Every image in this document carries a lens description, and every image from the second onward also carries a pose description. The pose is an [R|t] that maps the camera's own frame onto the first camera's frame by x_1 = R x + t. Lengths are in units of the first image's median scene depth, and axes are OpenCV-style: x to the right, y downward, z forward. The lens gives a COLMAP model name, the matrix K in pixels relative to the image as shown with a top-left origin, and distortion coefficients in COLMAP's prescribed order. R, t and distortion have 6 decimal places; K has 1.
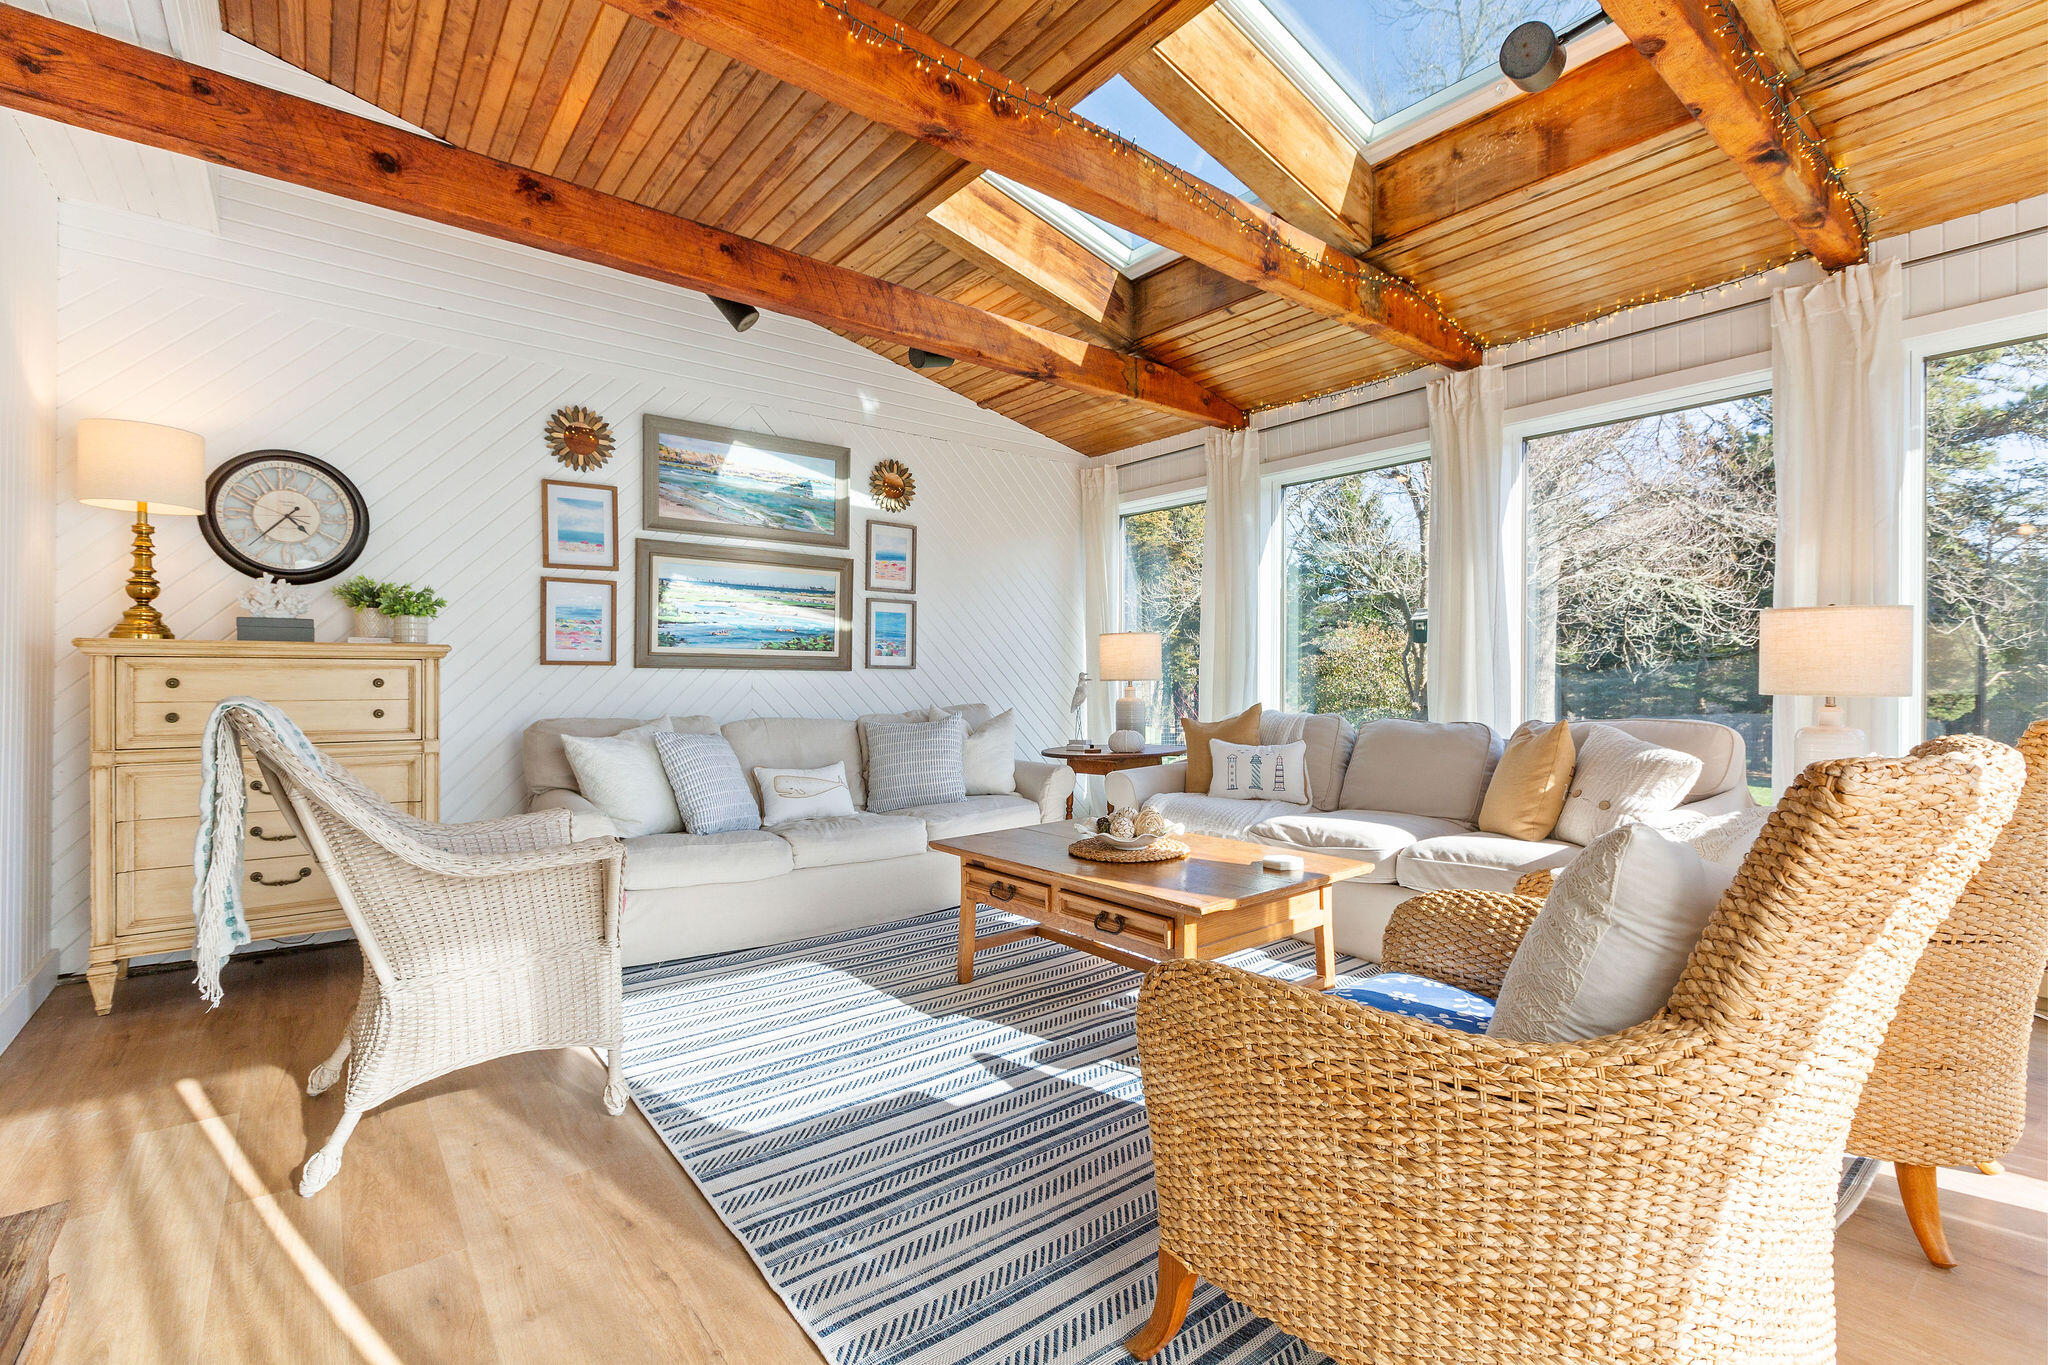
lens RADIAL K [[924.7, 0, 1017.0], [0, 924.7, 679.9], [0, 0, 1]] dist [-0.001003, 0.000778]
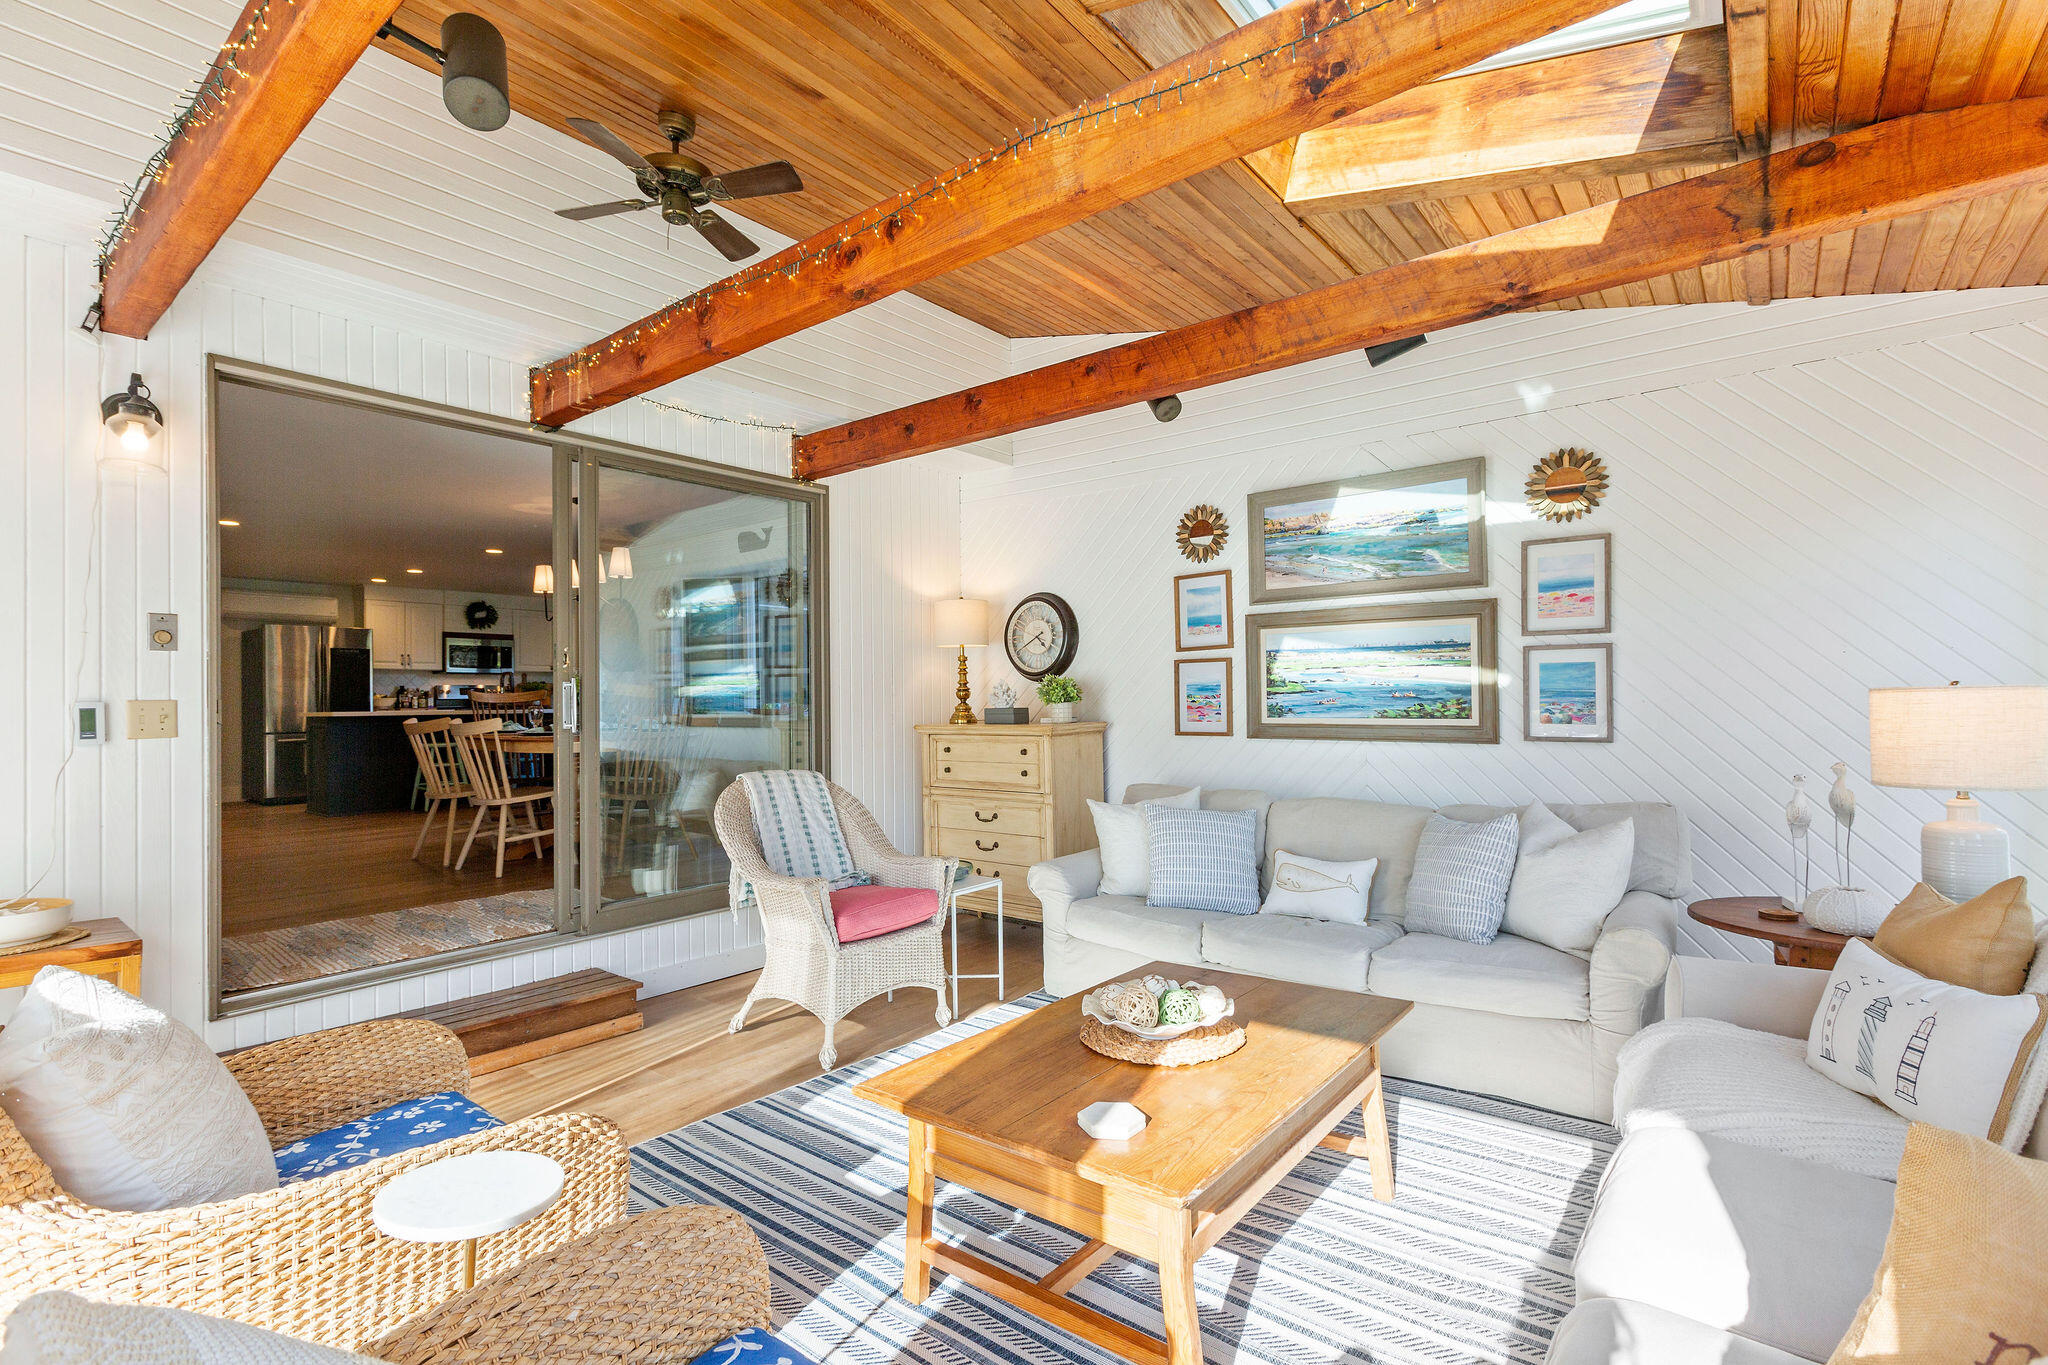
lens RADIAL K [[944.6, 0, 1014.2], [0, 944.6, 697.6], [0, 0, 1]] dist [-0.002144, 0.000259]
pose [[0.220298, -0.010081, -0.975380, 0.564379], [0.011659, 0.999902, -0.007702, -0.053414], [0.975363, -0.009675, 0.220394, 0.498995]]
